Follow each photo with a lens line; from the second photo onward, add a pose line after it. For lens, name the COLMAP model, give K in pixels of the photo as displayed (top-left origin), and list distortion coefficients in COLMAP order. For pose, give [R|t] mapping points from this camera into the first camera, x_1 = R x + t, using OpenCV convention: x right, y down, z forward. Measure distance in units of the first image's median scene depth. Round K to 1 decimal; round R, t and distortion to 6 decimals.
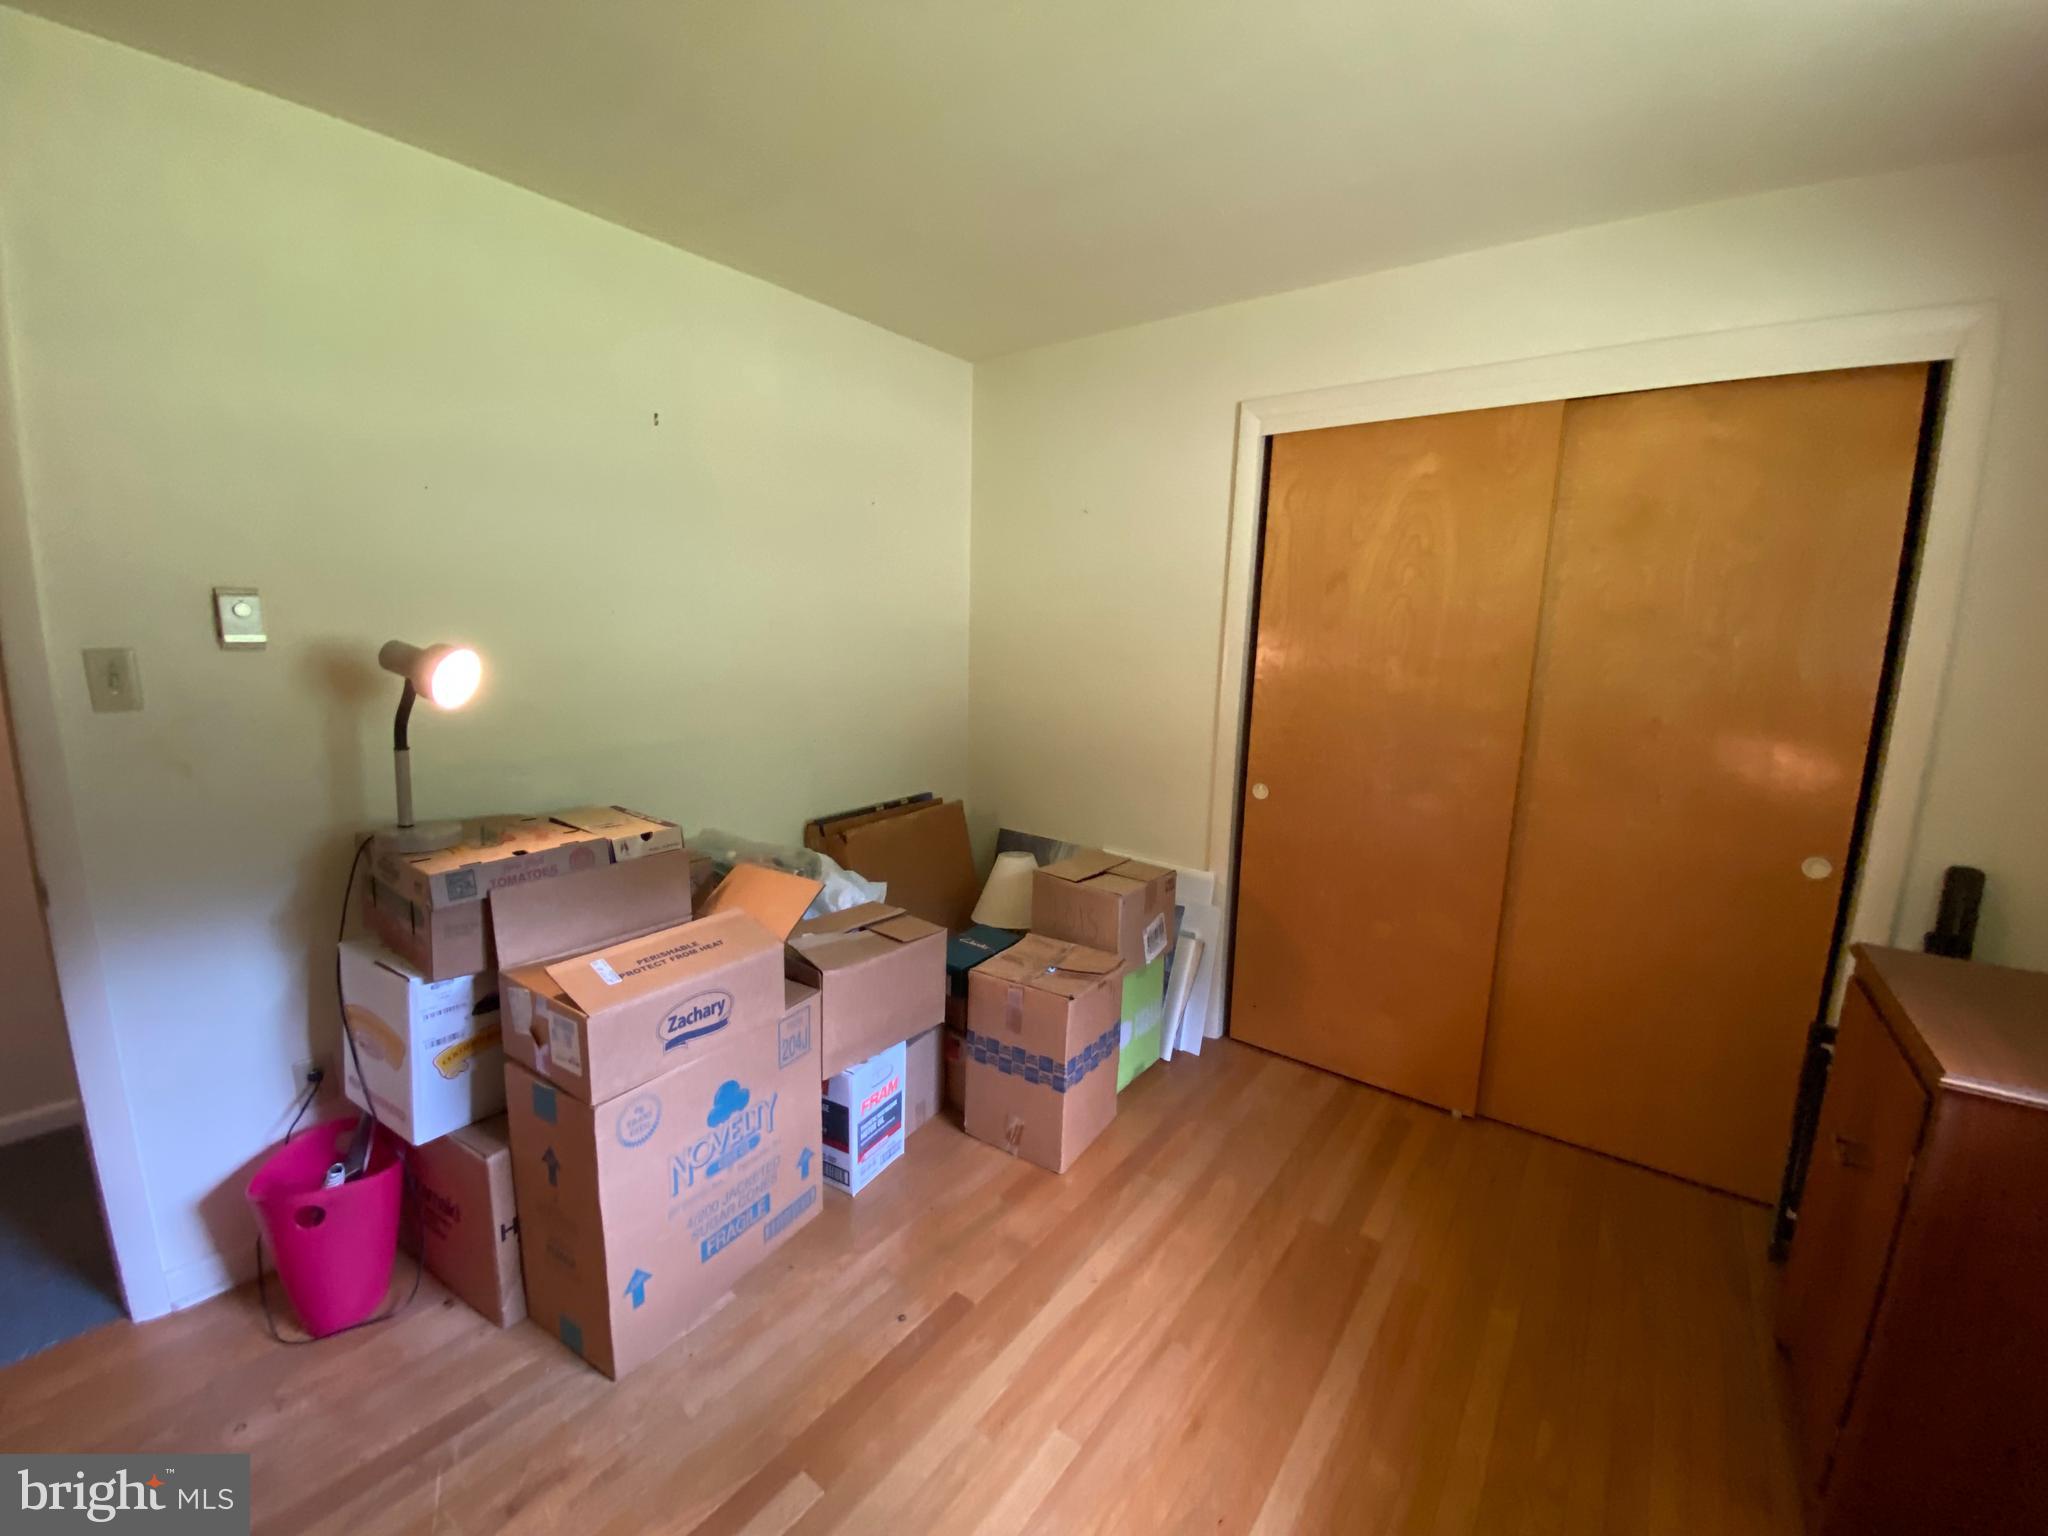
lens RADIAL K [[830.0, 0, 1013.3], [0, 830.0, 775.6], [0, 0, 1]] dist [0.012549, -0.016535]
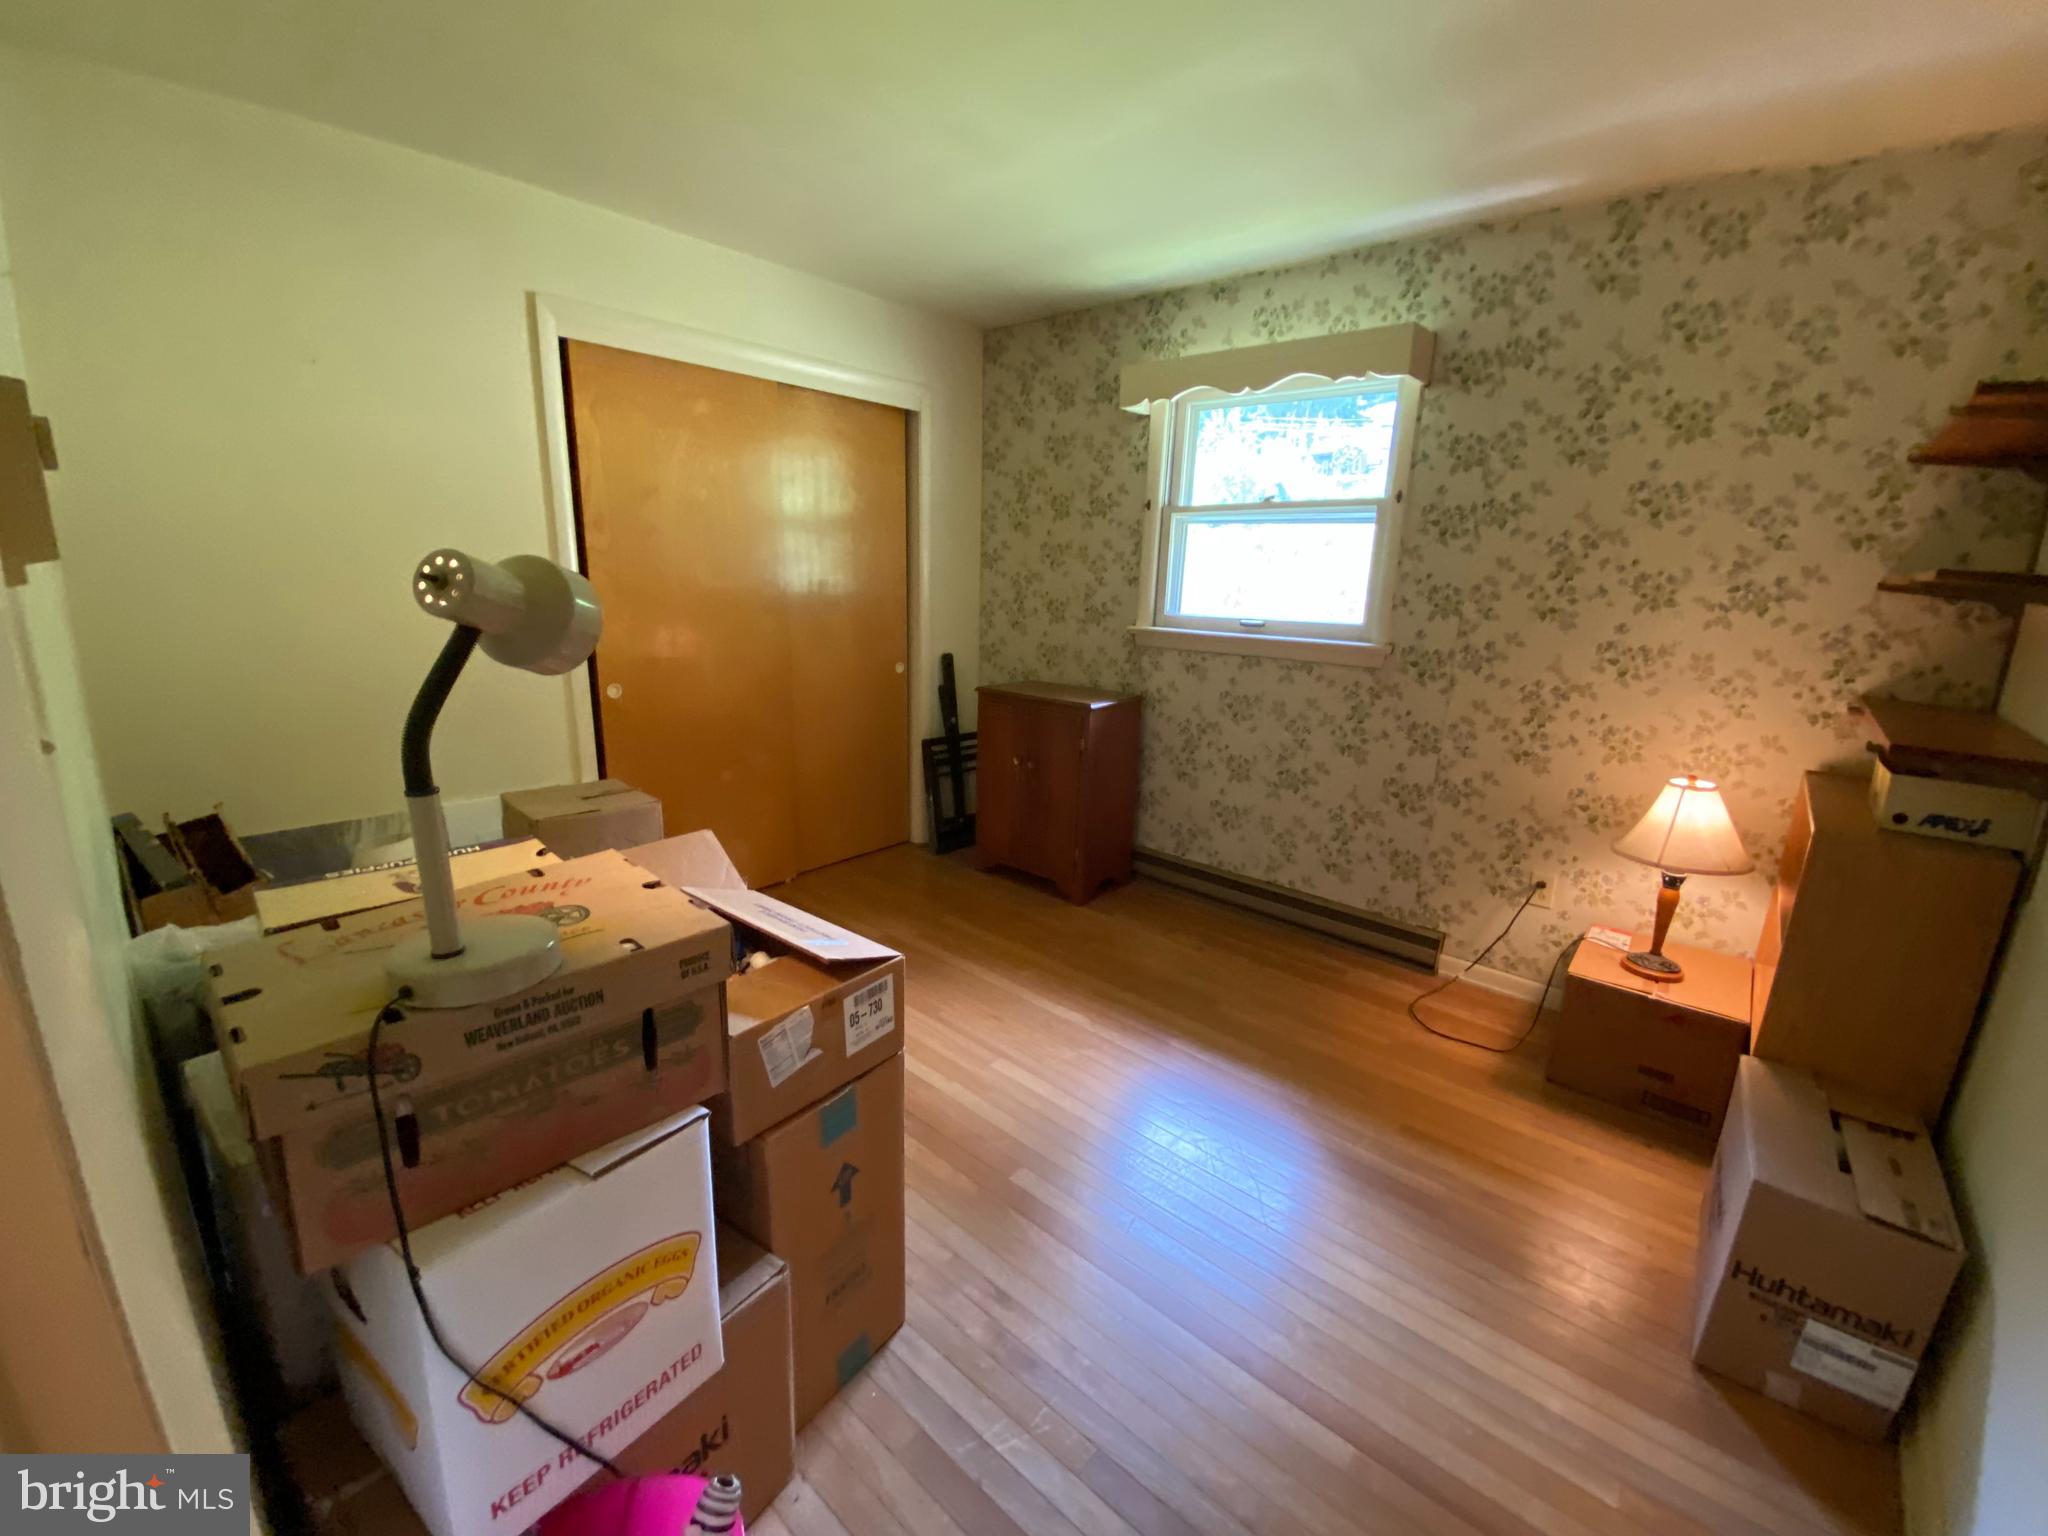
lens RADIAL K [[830.0, 0, 1013.3], [0, 830.0, 775.6], [0, 0, 1]] dist [0.012549, -0.016535]
pose [[0.087598, -0.261690, 0.961168, -0.897485], [0.141736, 0.958335, 0.248001, -0.086901], [-0.986021, 0.114508, 0.121039, 0.479154]]
